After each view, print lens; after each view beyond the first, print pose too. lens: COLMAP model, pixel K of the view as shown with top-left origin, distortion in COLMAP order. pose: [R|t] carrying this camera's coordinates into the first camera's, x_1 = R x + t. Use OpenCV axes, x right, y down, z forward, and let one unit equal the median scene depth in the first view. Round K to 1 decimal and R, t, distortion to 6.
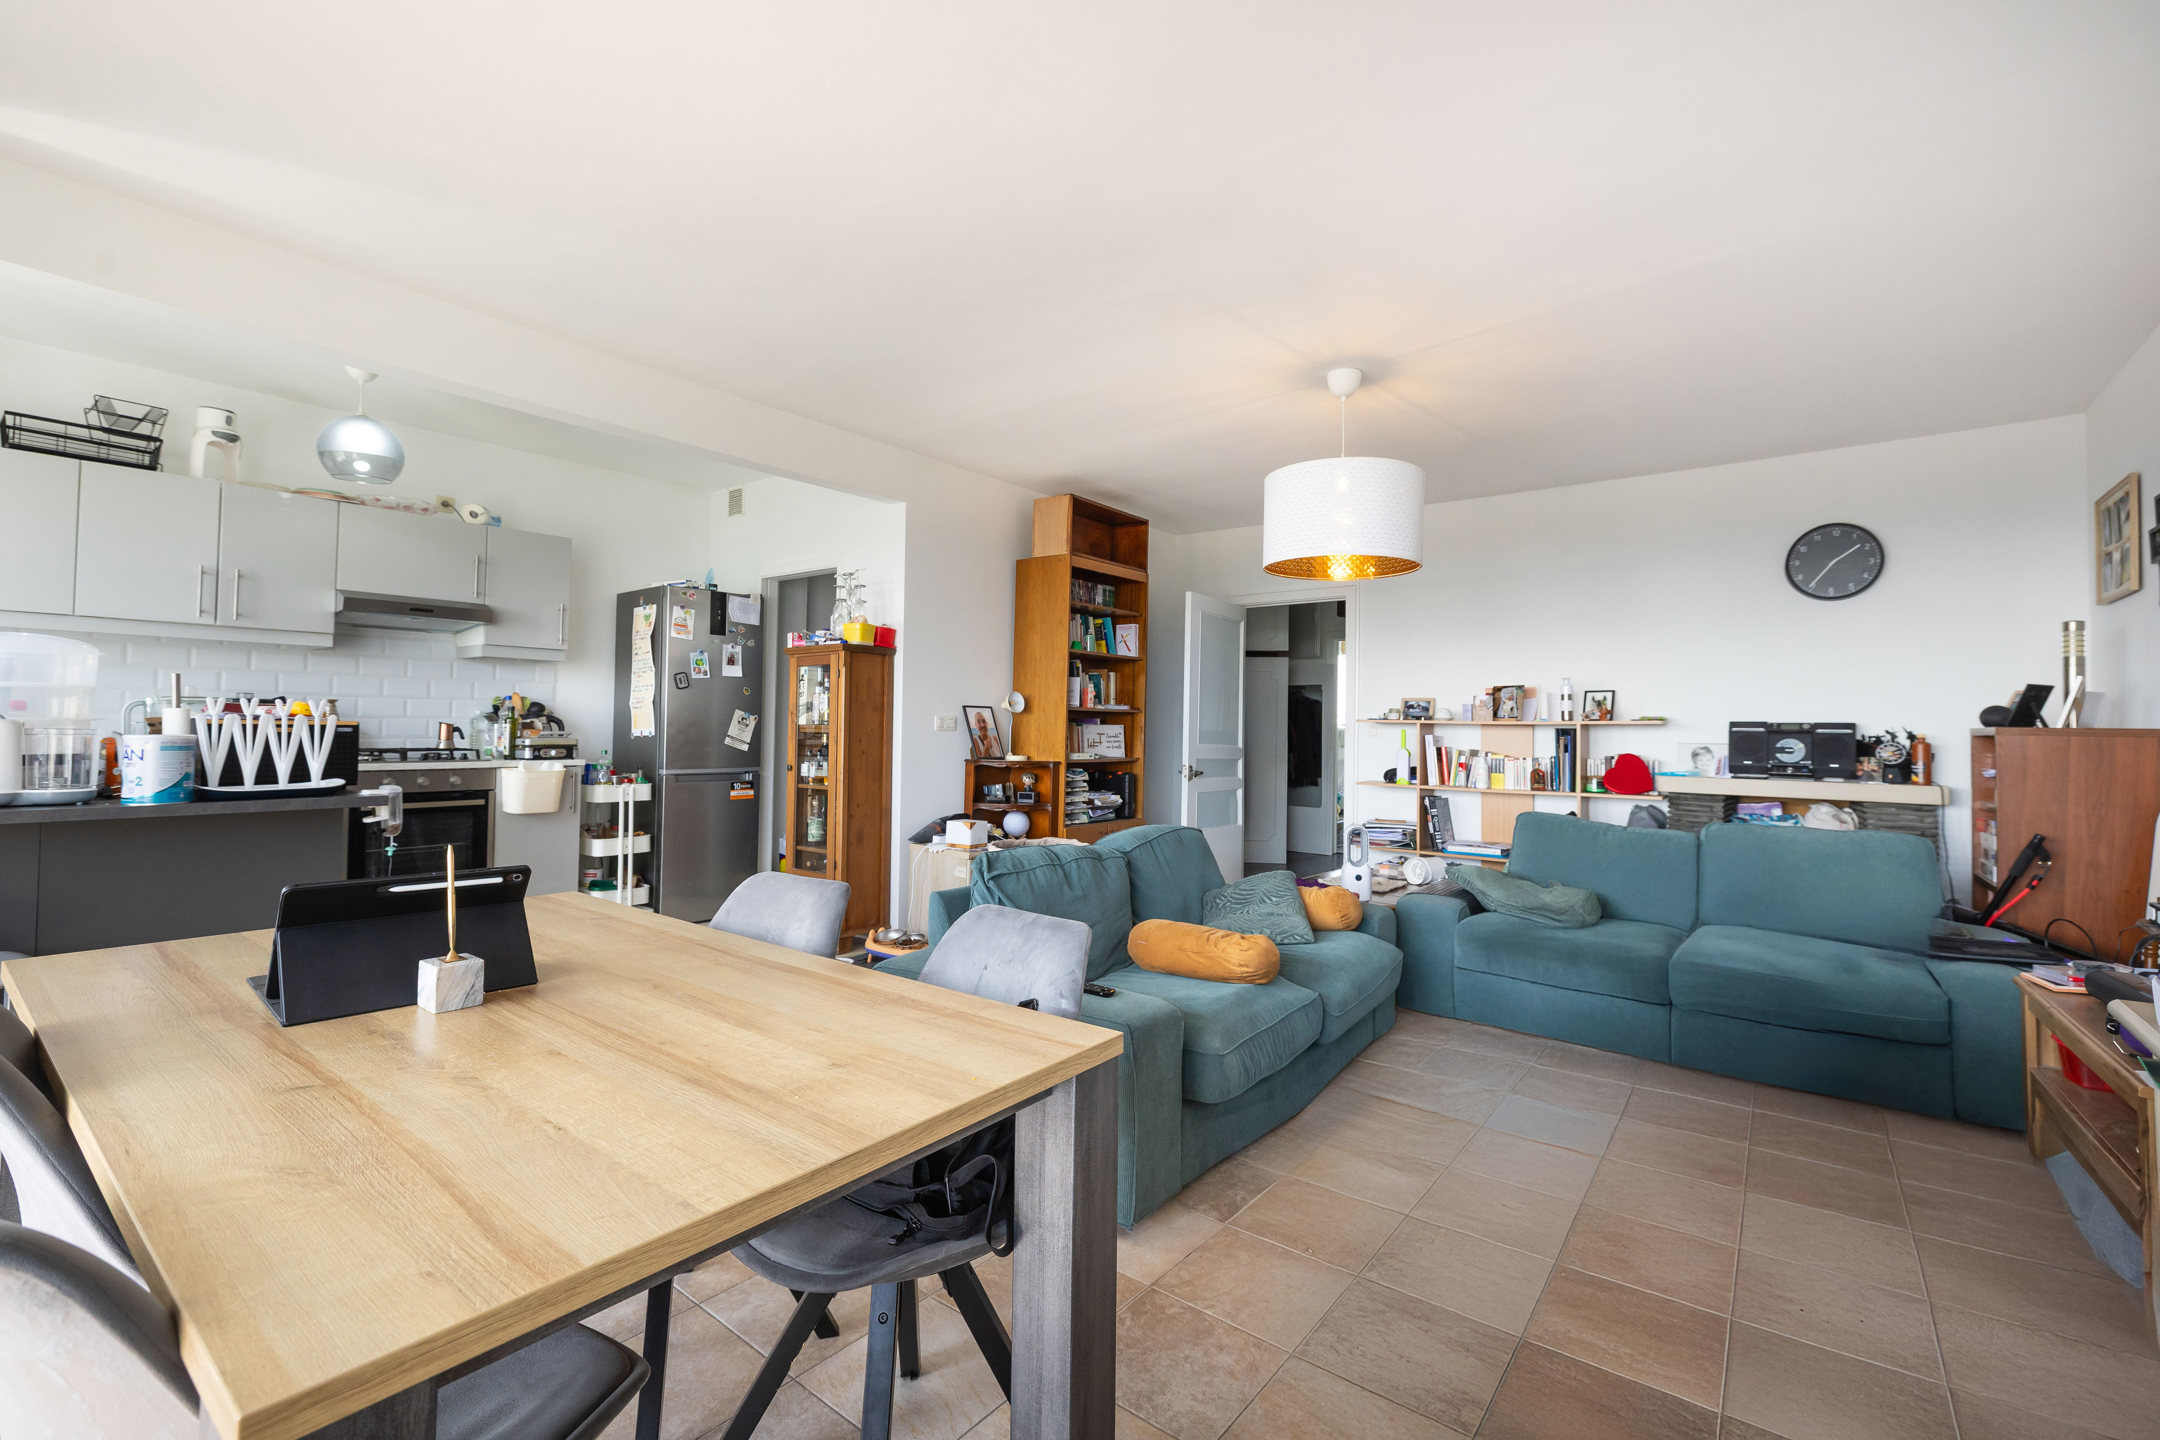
lens RADIAL K [[913.6, 0, 1073.7], [0, 913.6, 698.4], [0, 0, 1]] dist [0.007577, 0.000112]
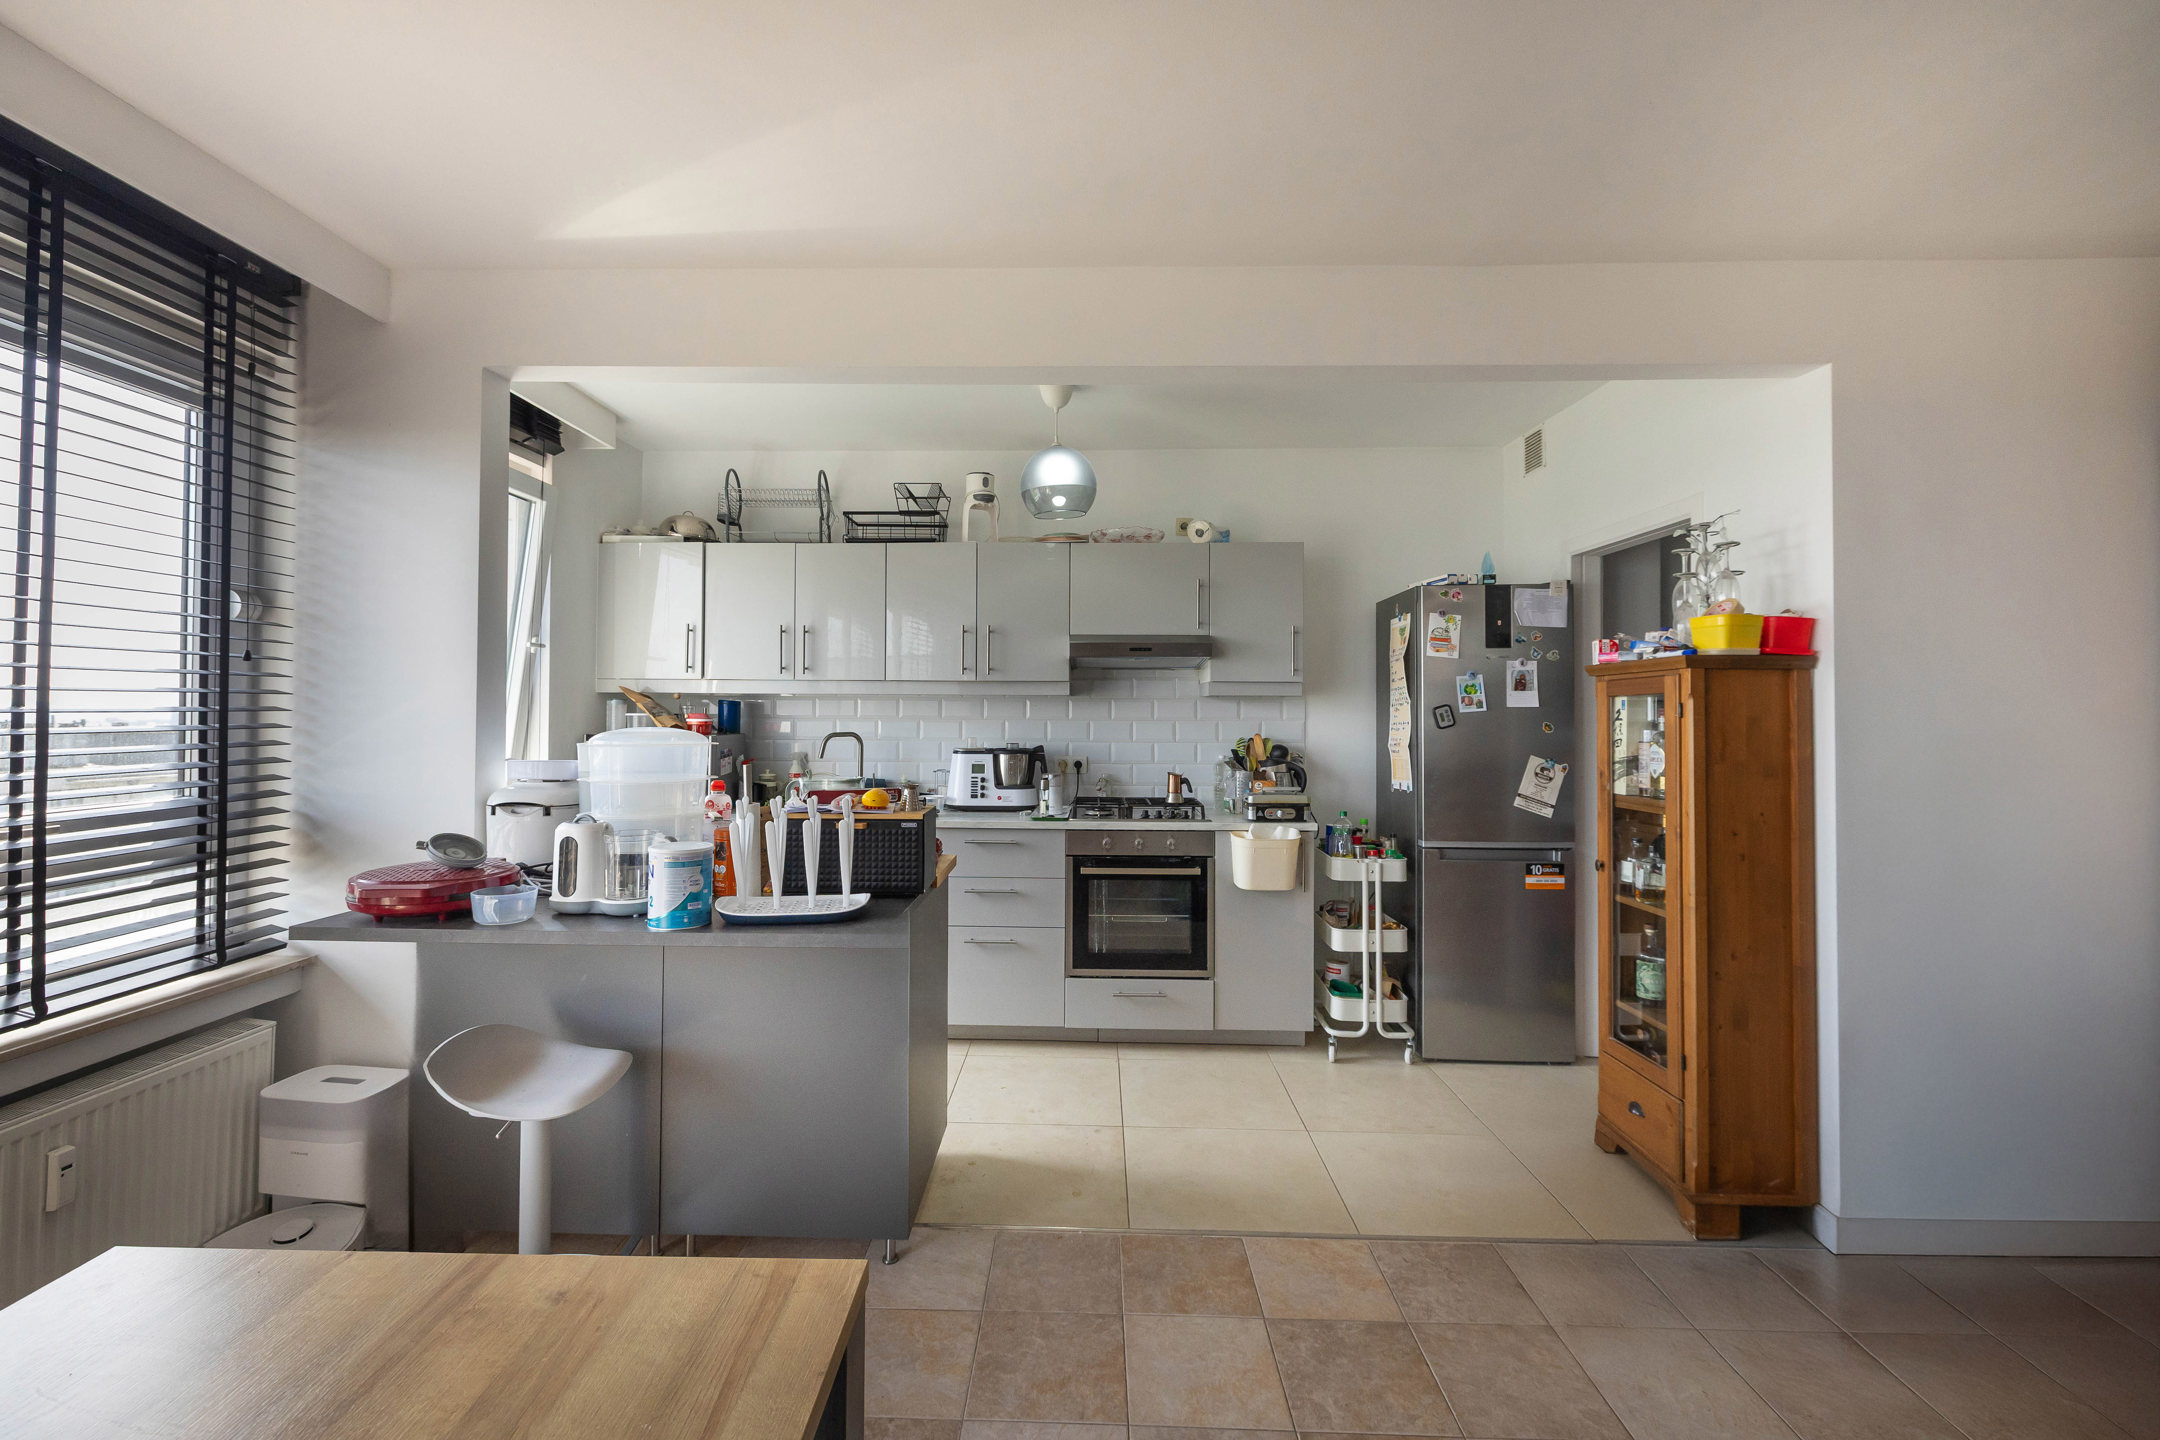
lens RADIAL K [[913.6, 0, 1073.7], [0, 913.6, 698.4], [0, 0, 1]] dist [0.007577, 0.000112]
pose [[0.600318, -0.022312, -0.799450, -0.034210], [0.027583, 0.999594, -0.007186, -0.038606], [0.799286, -0.017737, 0.600690, 0.362192]]
